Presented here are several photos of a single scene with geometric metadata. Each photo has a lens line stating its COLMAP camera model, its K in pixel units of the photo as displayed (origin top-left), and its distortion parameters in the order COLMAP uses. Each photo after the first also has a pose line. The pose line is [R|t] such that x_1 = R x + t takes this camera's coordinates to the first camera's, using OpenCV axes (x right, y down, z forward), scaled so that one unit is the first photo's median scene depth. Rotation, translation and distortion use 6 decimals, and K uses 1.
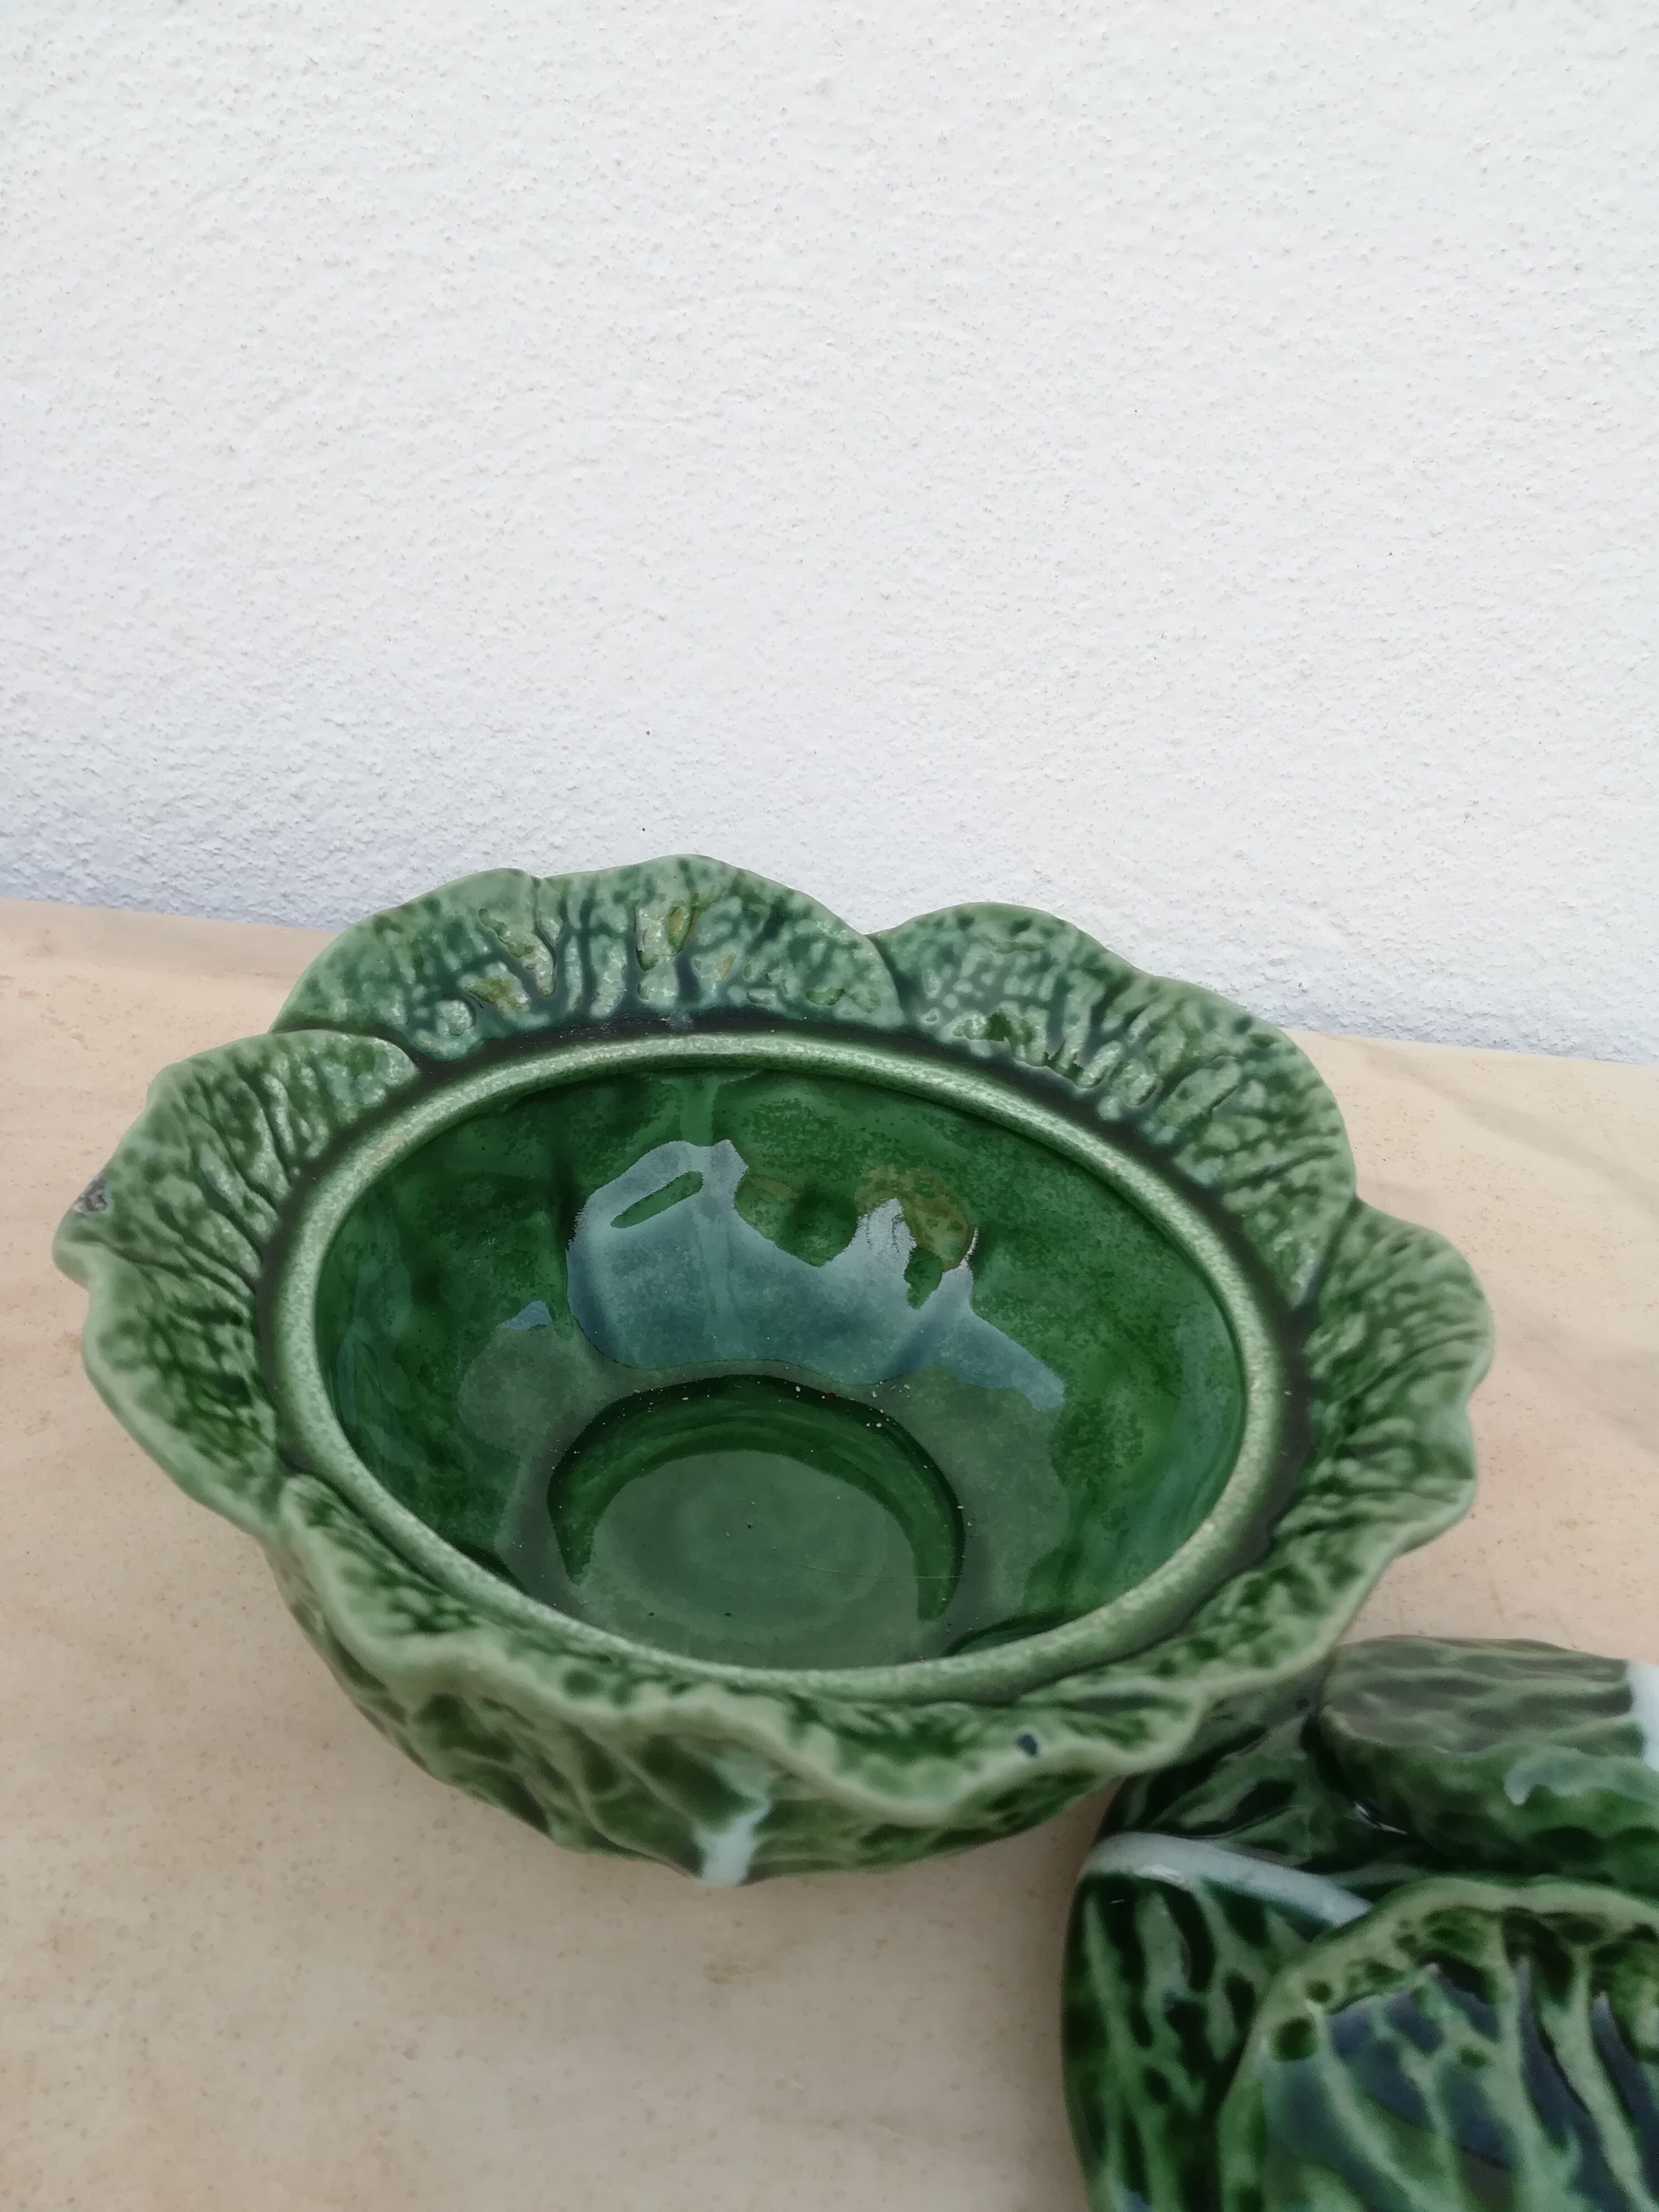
lens RADIAL K [[1737.0, 0, 829.5], [0, 1737.0, 1106.0], [0, 0, 1]] dist [0.030526, -0.052679]
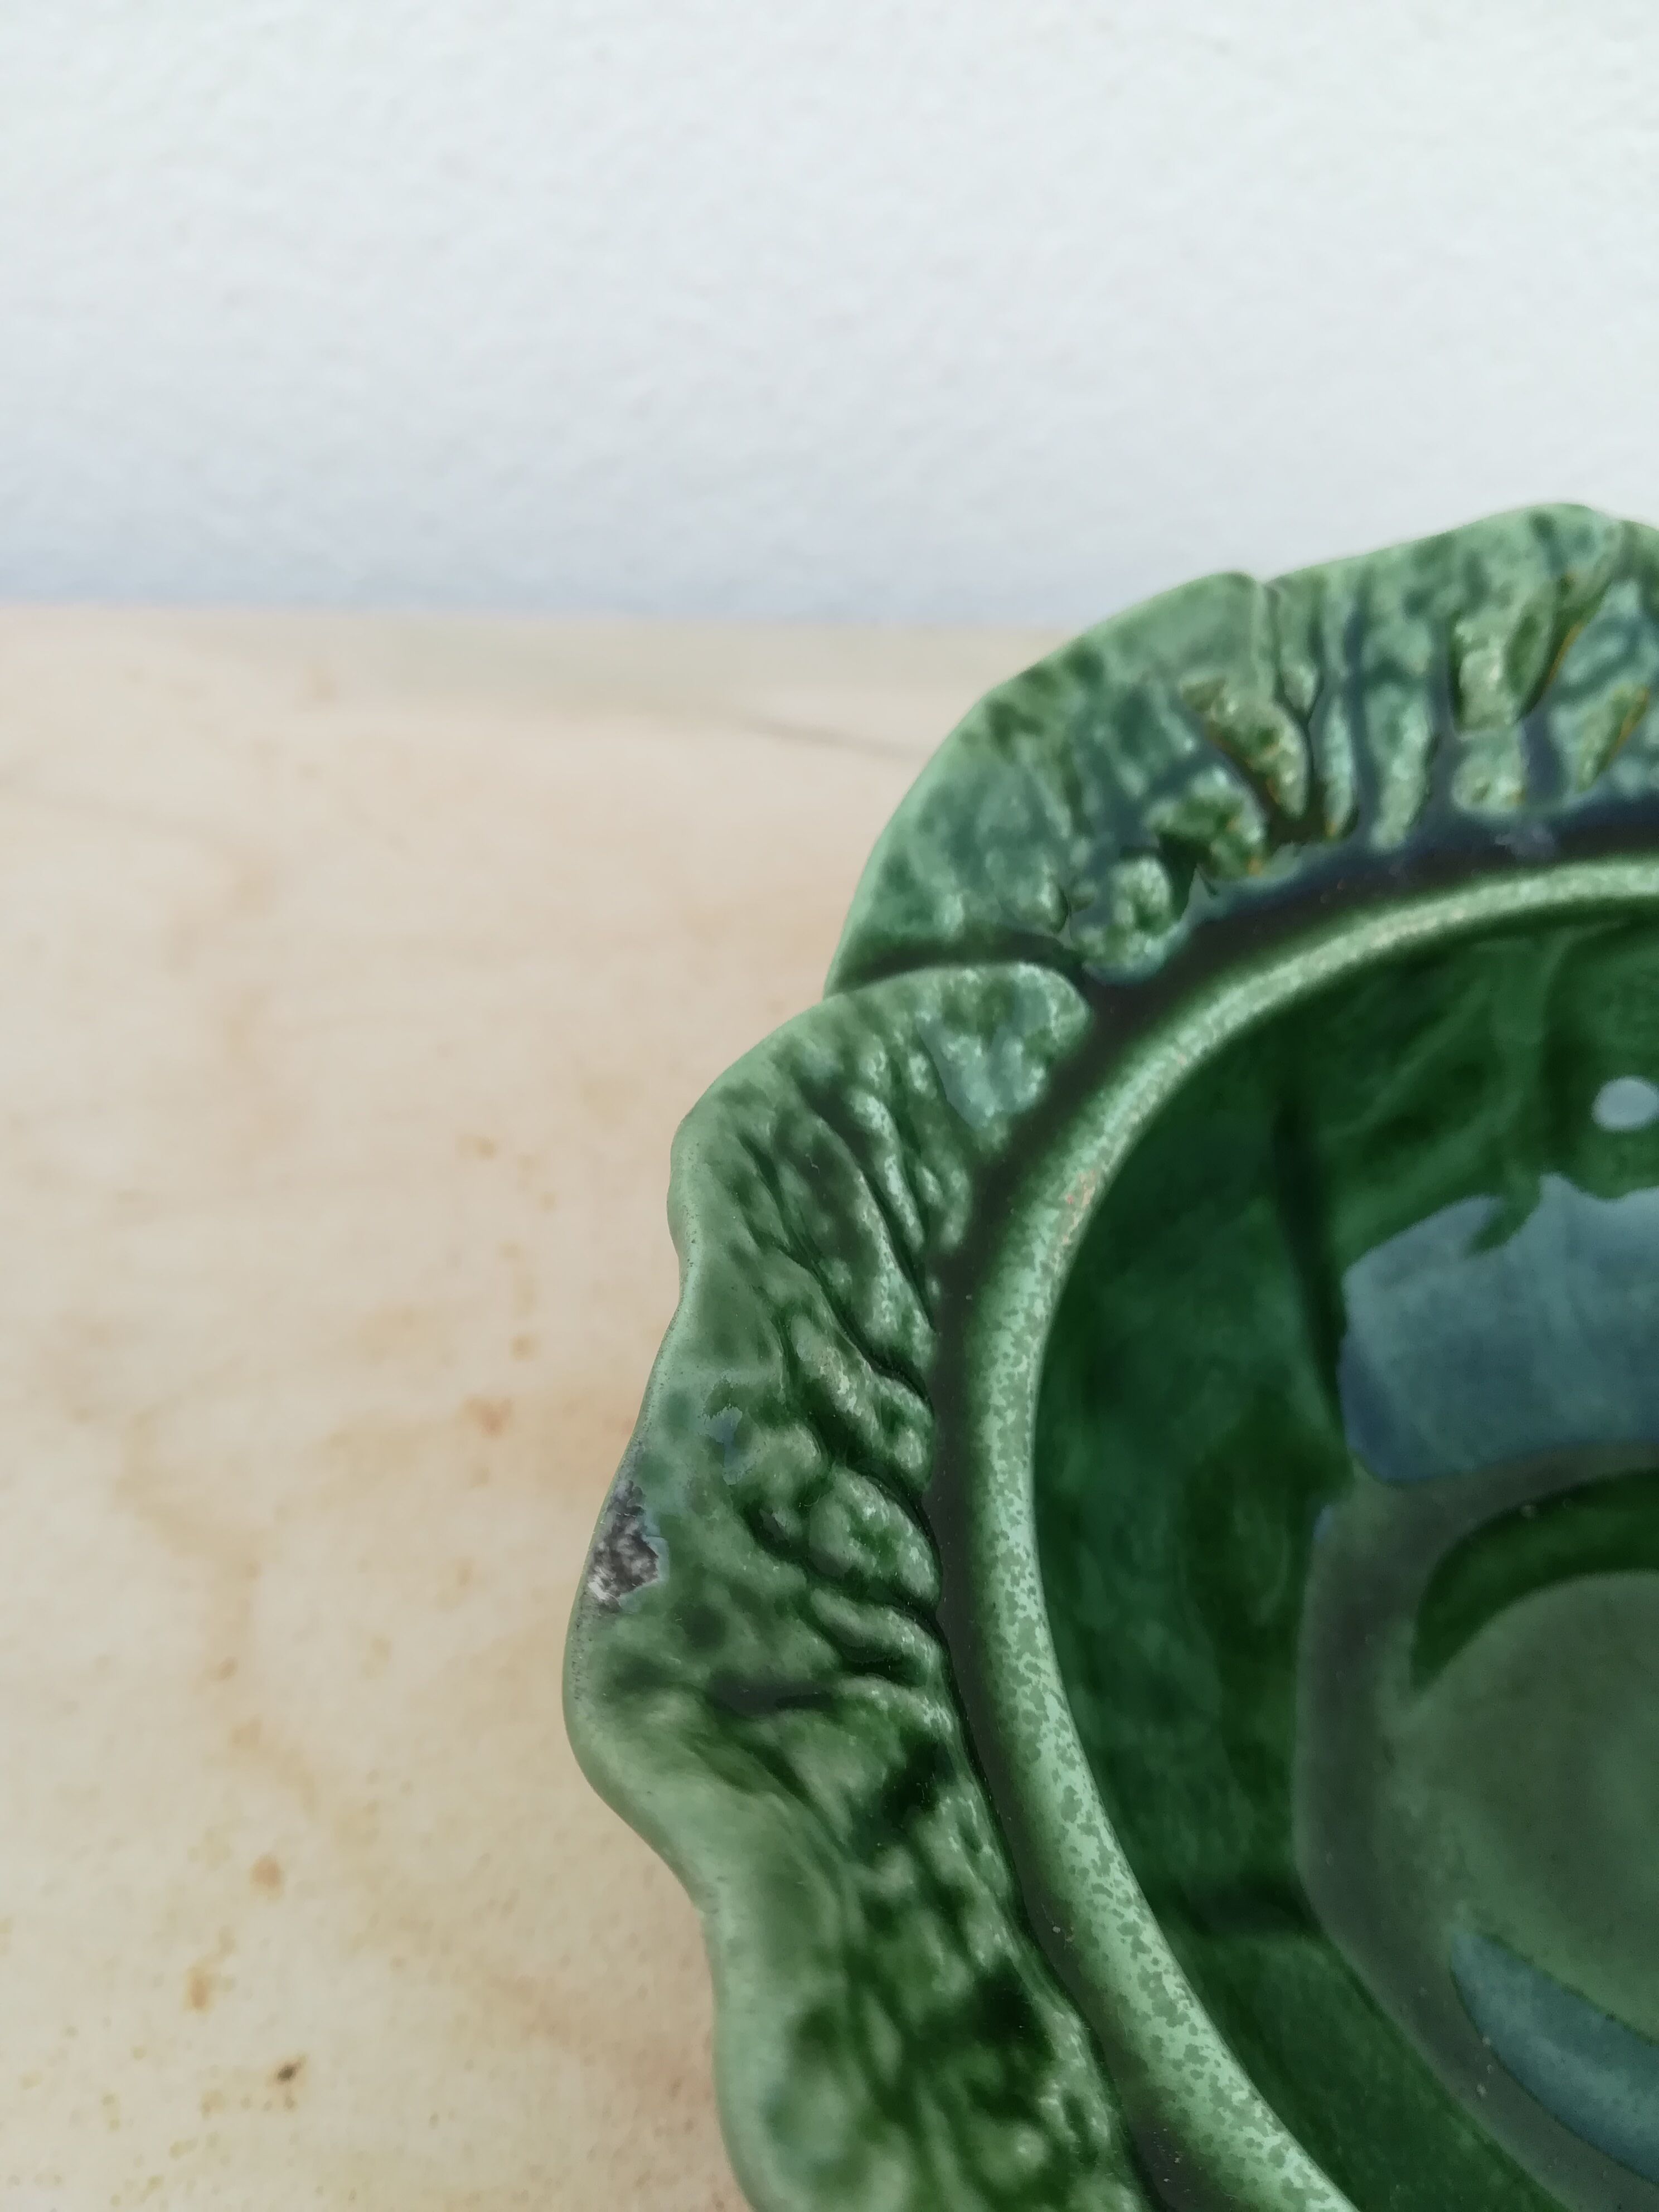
lens RADIAL K [[1791.6, 0, 820.4], [0, 1791.6, 1129.7], [0, 0, 1]] dist [0.064605, -0.168570]
pose [[0.987765, -0.034478, -0.152088, -0.166975], [0.070806, 0.968089, 0.240397, -0.084521], [0.138946, -0.248225, 0.958686, 0.333090]]
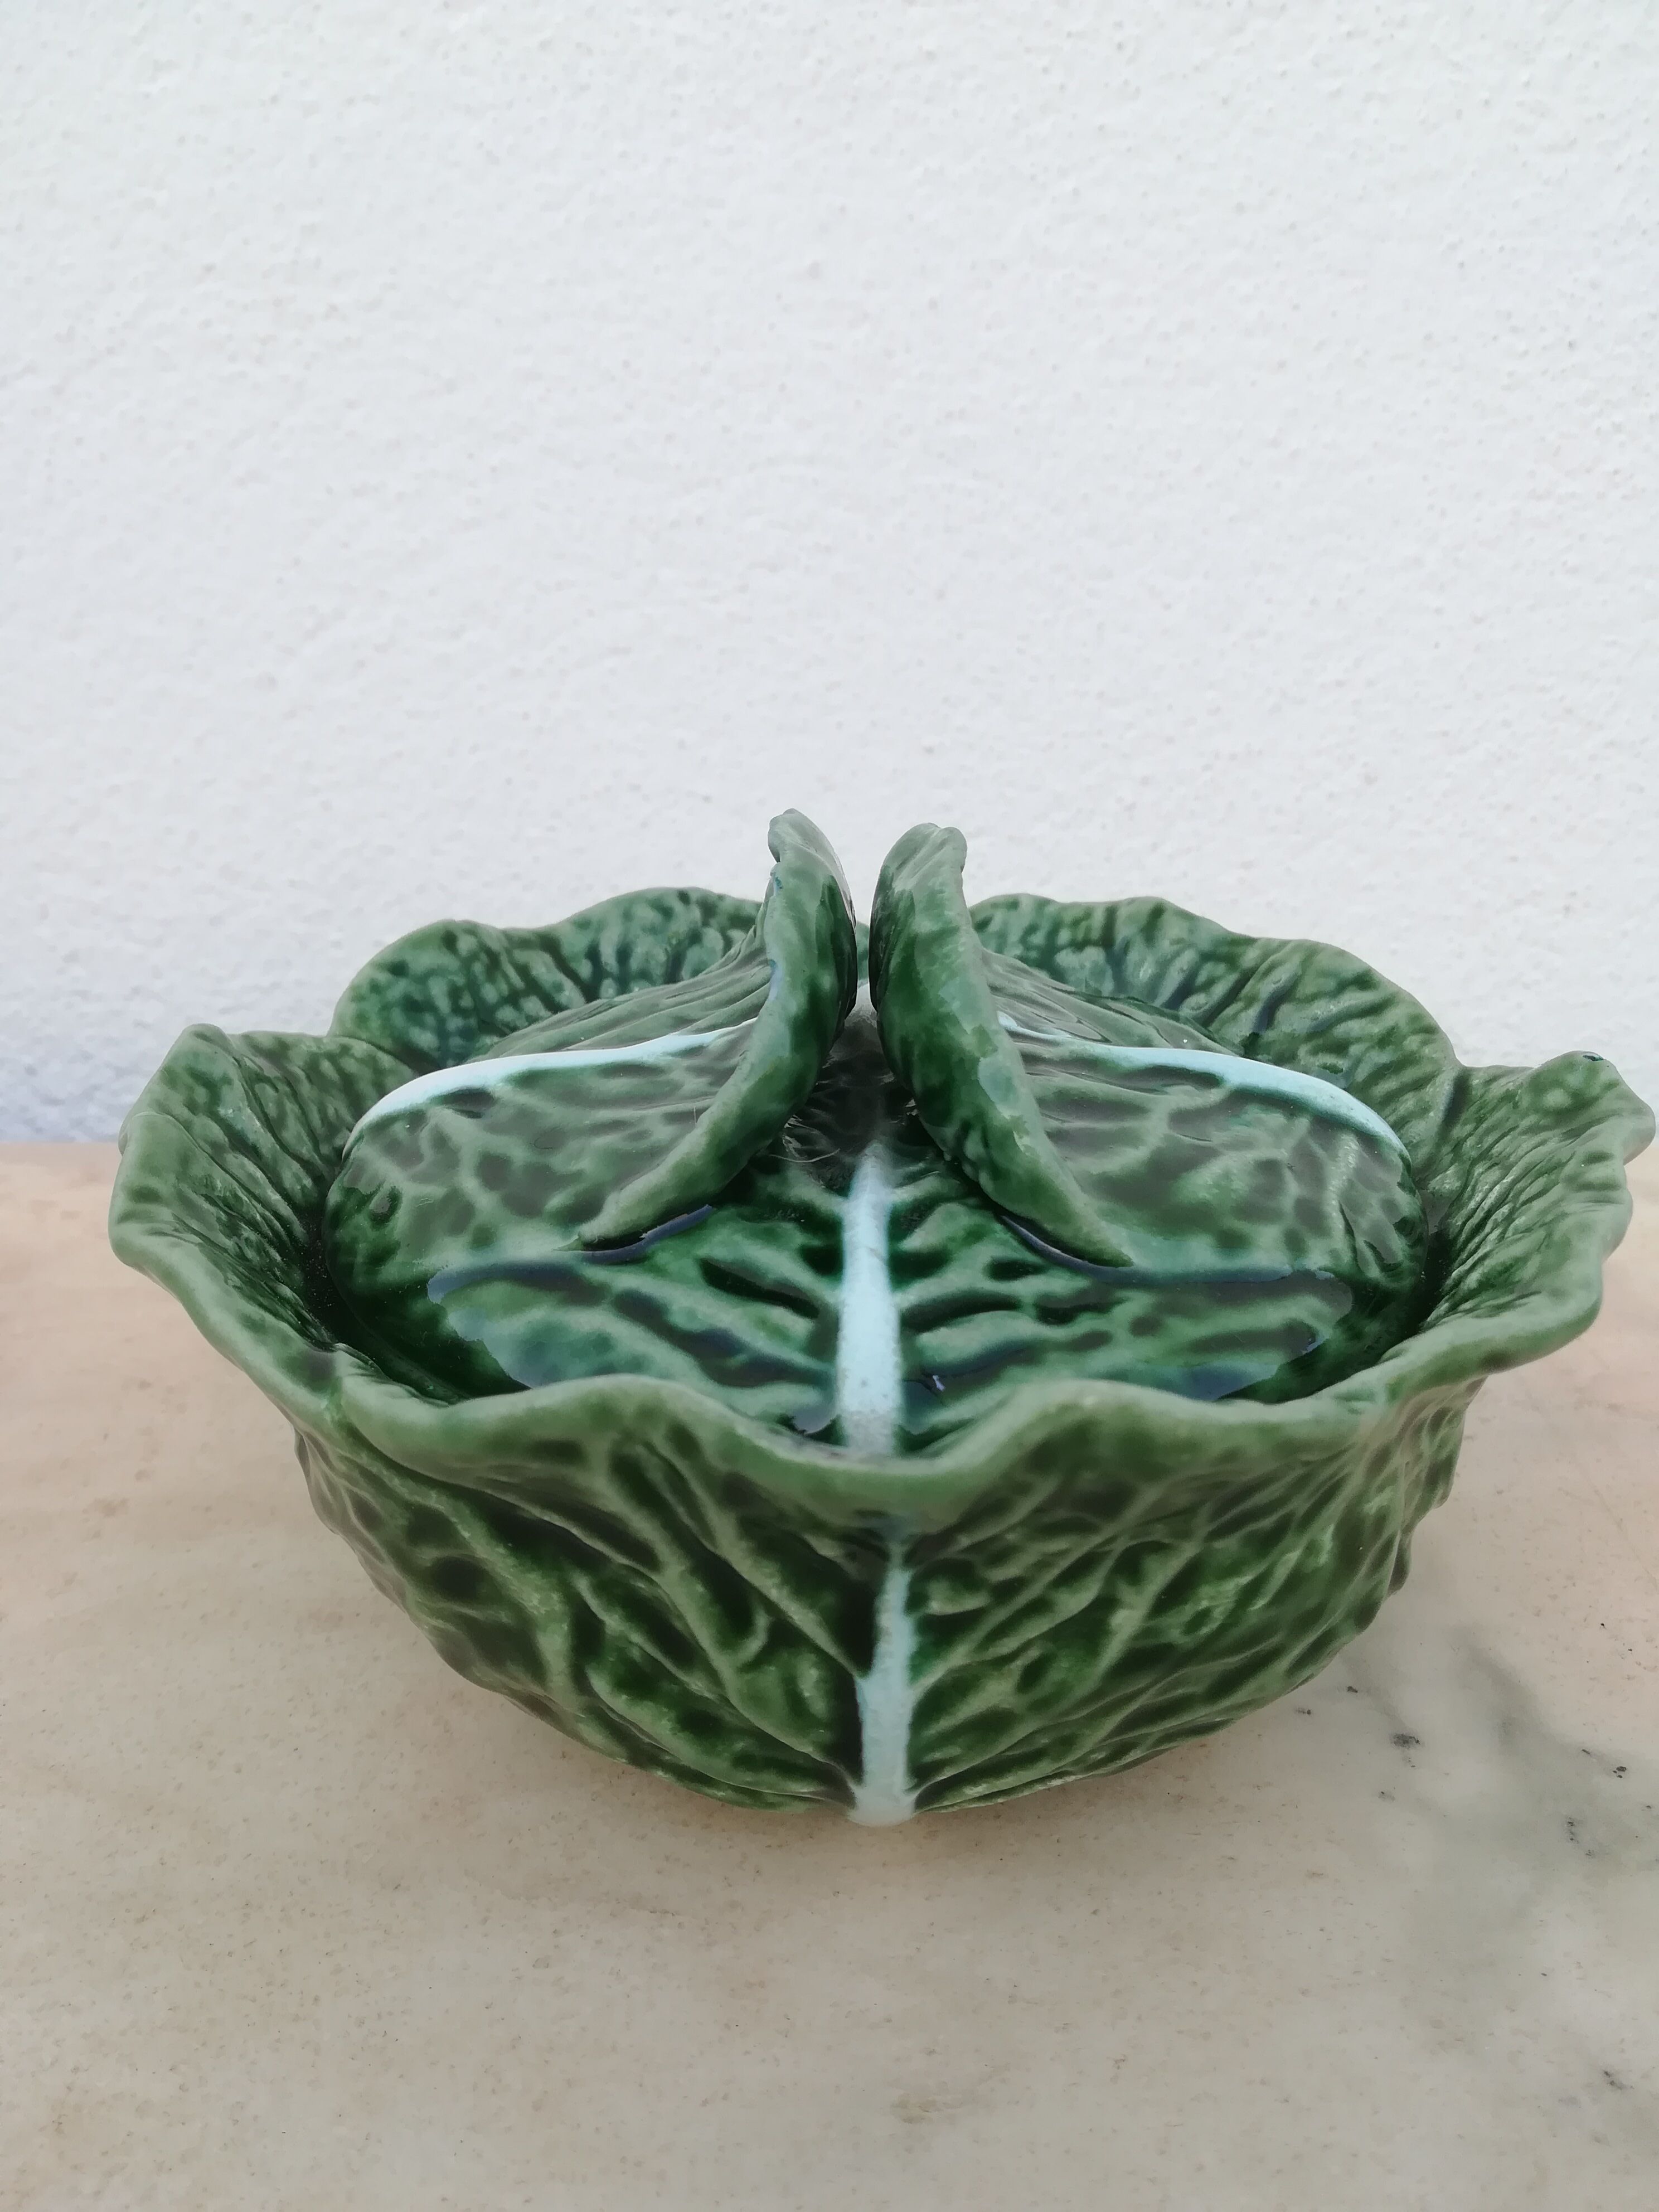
lens RADIAL K [[1750.6, 0, 829.5], [0, 1750.6, 1106.0], [0, 0, 1]] dist [0.025585, -0.065219]
pose [[0.993141, -0.111873, -0.033986, -0.013969], [0.100723, 0.966220, -0.237220, 0.145217], [0.059377, 0.232170, 0.970861, 0.088880]]
